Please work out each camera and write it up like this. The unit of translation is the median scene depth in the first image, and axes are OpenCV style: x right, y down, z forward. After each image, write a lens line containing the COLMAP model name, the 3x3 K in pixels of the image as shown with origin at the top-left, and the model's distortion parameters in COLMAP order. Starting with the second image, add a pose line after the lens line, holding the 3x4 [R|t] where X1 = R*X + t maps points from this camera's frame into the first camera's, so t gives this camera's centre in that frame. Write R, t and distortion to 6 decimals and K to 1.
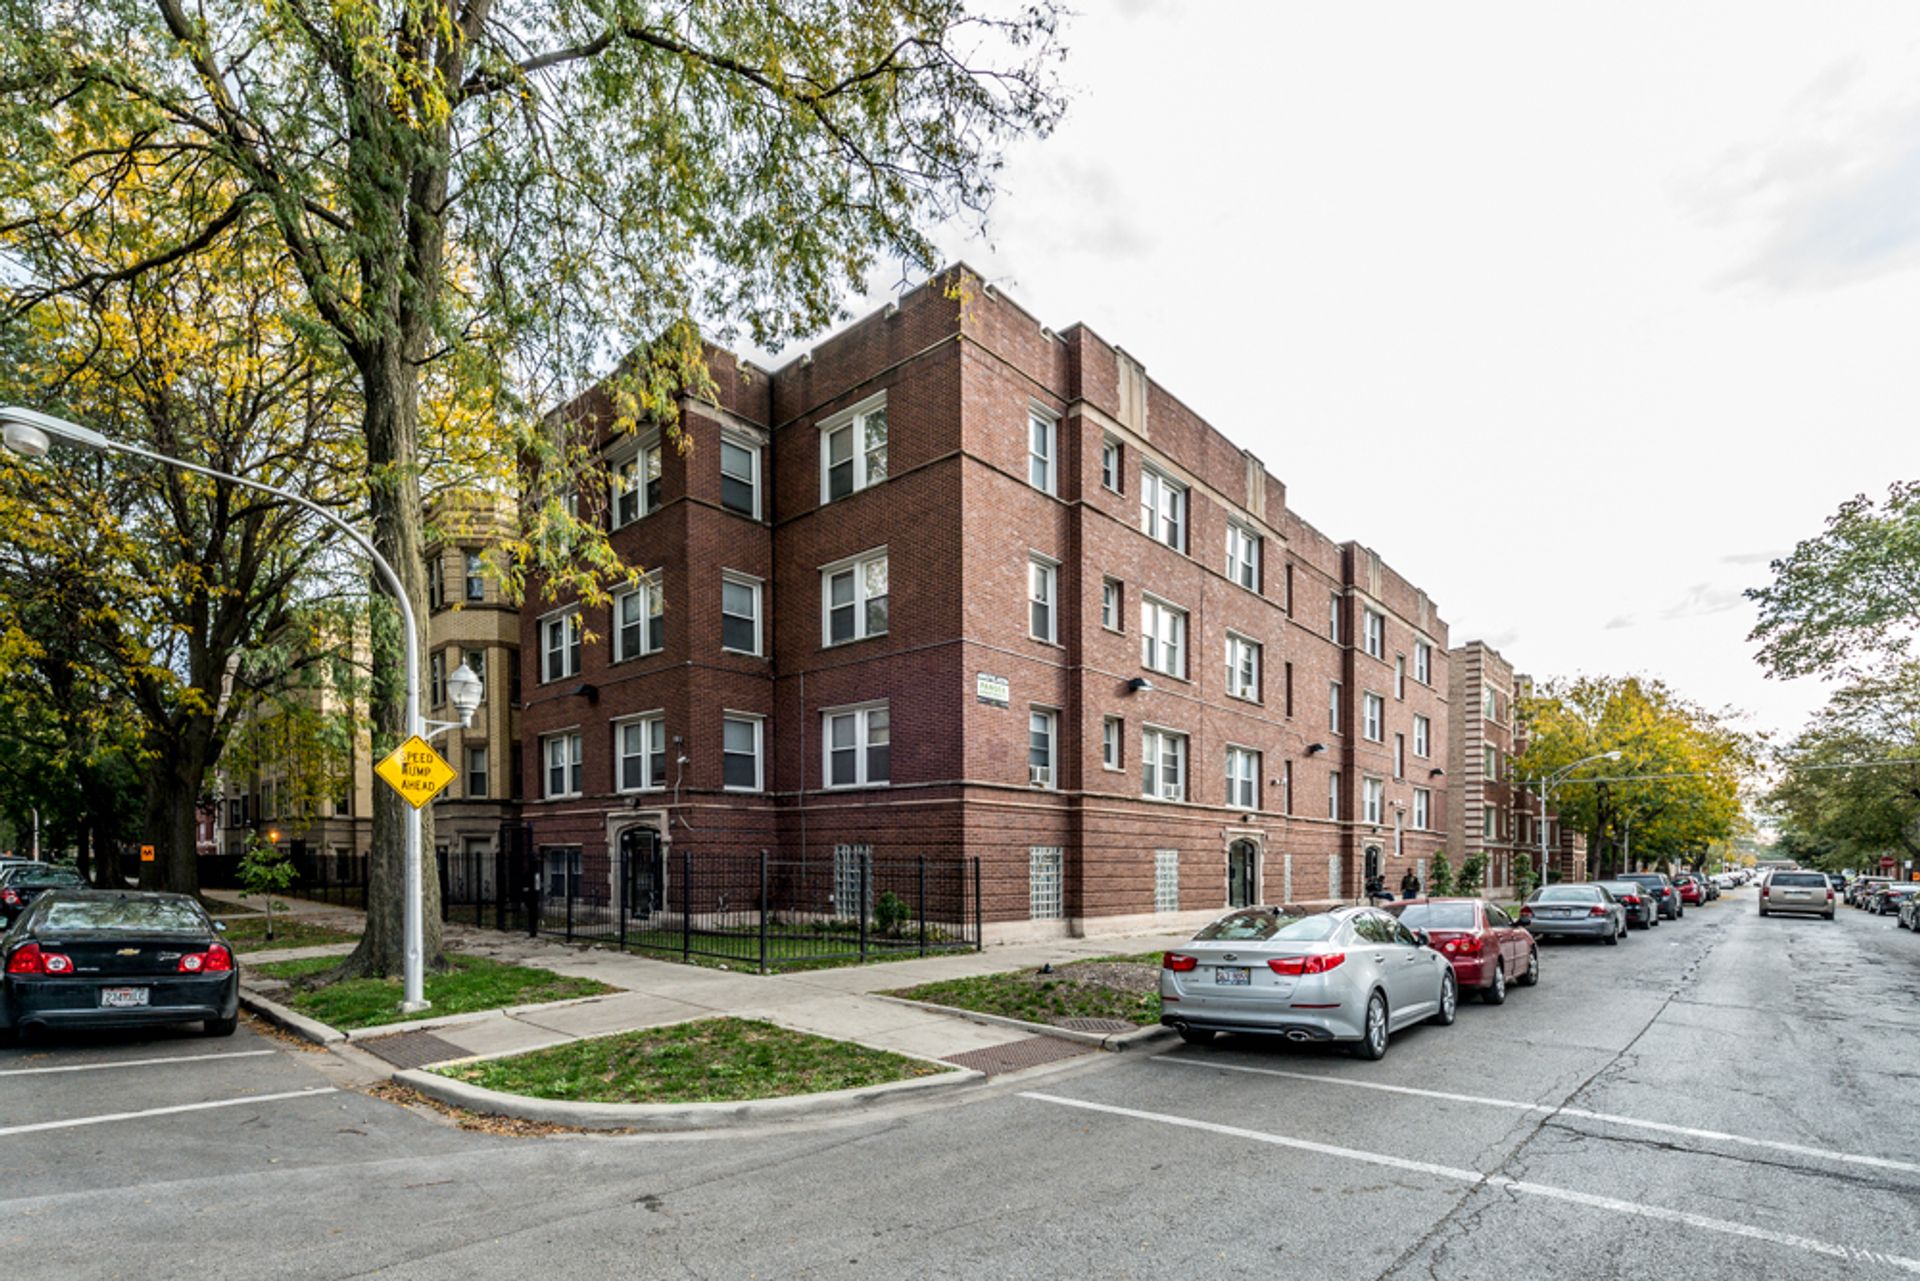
lens RADIAL K [[841.2, 0, 960.0], [0, 841.2, 640.5], [0, 0, 1]] dist [0.009532, -0.006576]
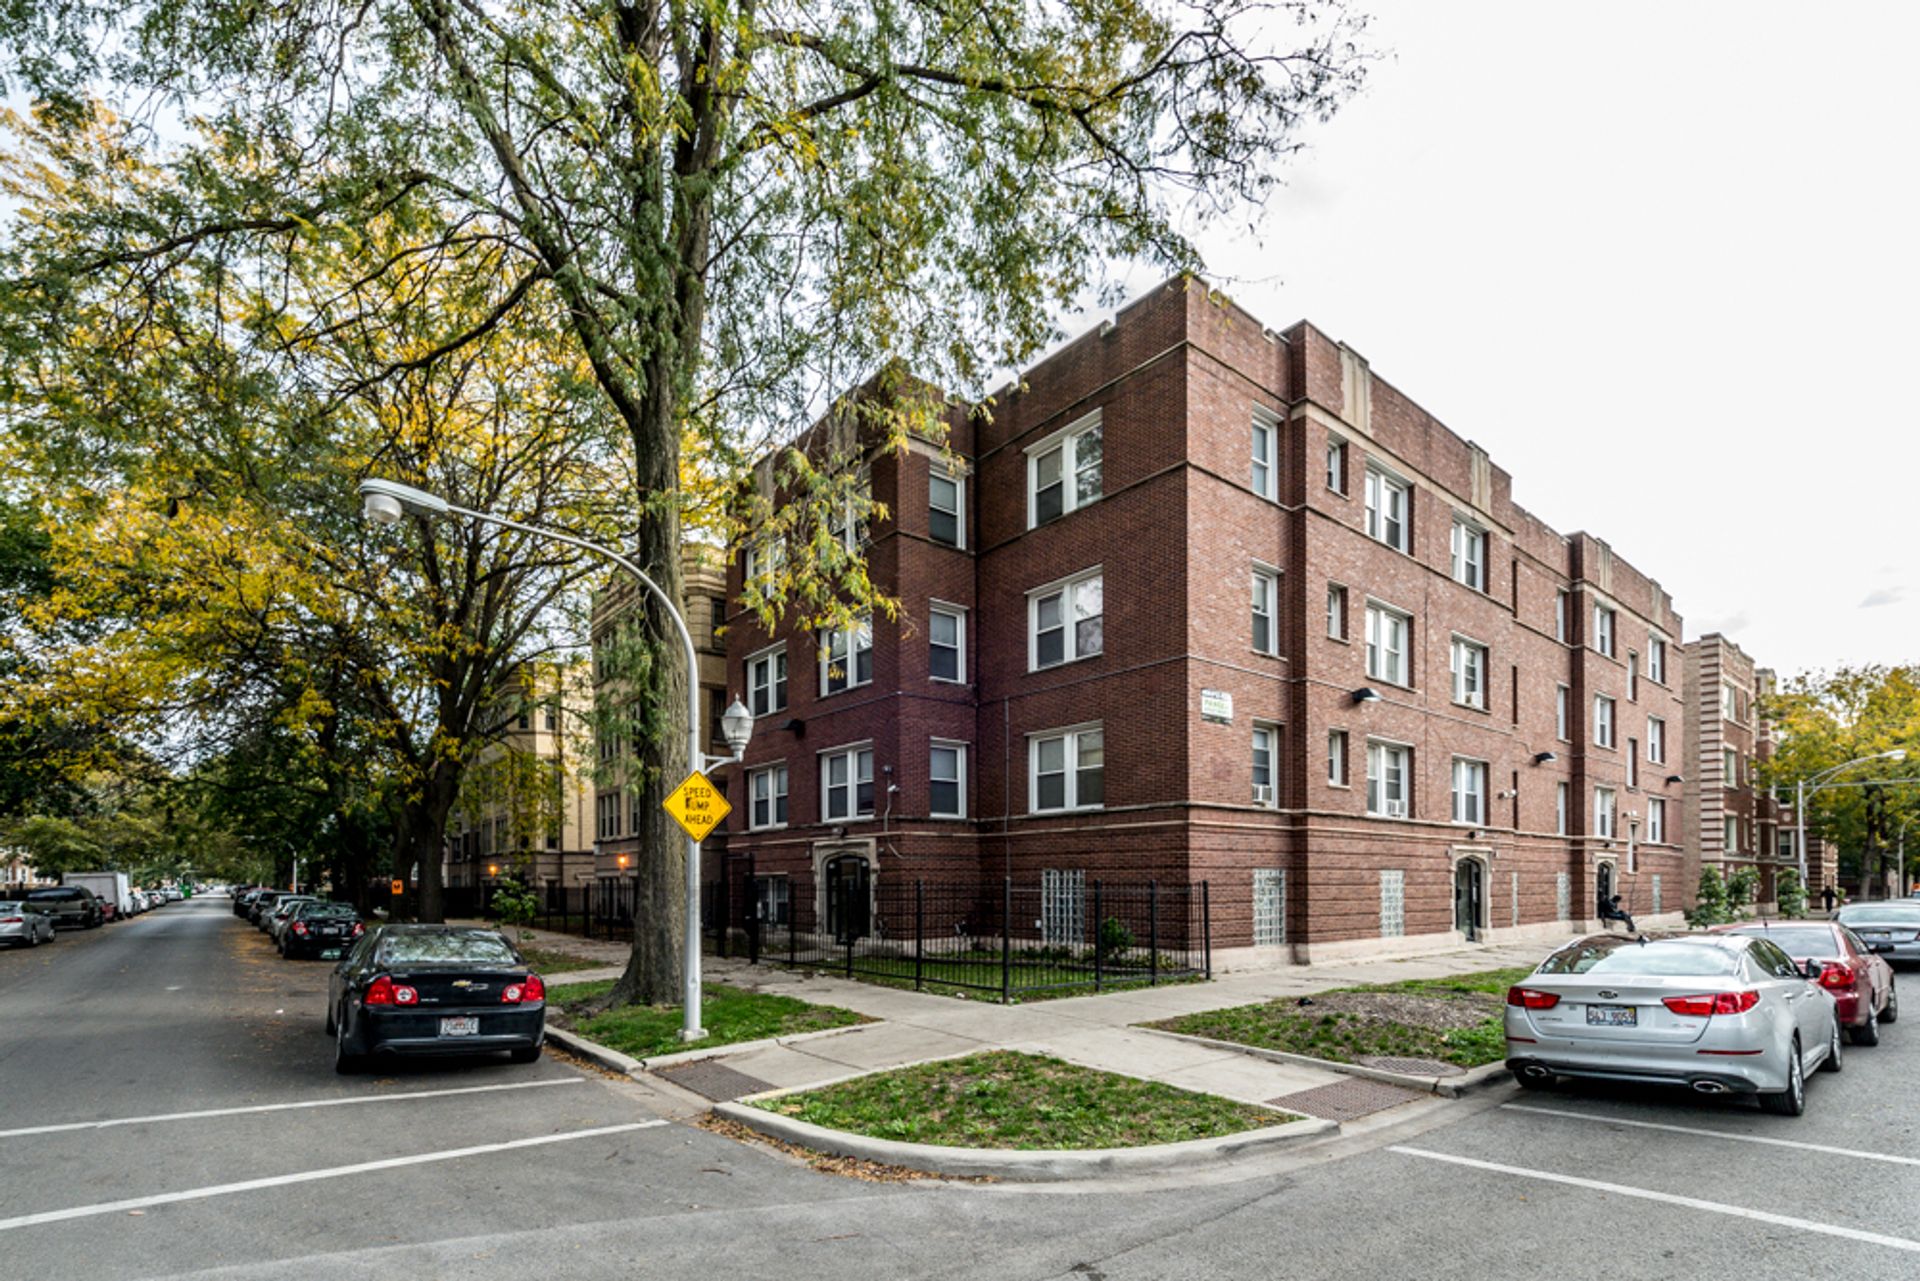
lens RADIAL K [[788.7, 0, 907.7], [0, 788.7, 645.2], [0, 0, 1]] dist [0.002337, -0.002834]
pose [[0.990065, -0.051910, -0.130678, -0.195851], [0.047060, 0.998093, -0.039935, 0.007814], [0.132502, 0.033389, 0.990620, 0.052384]]
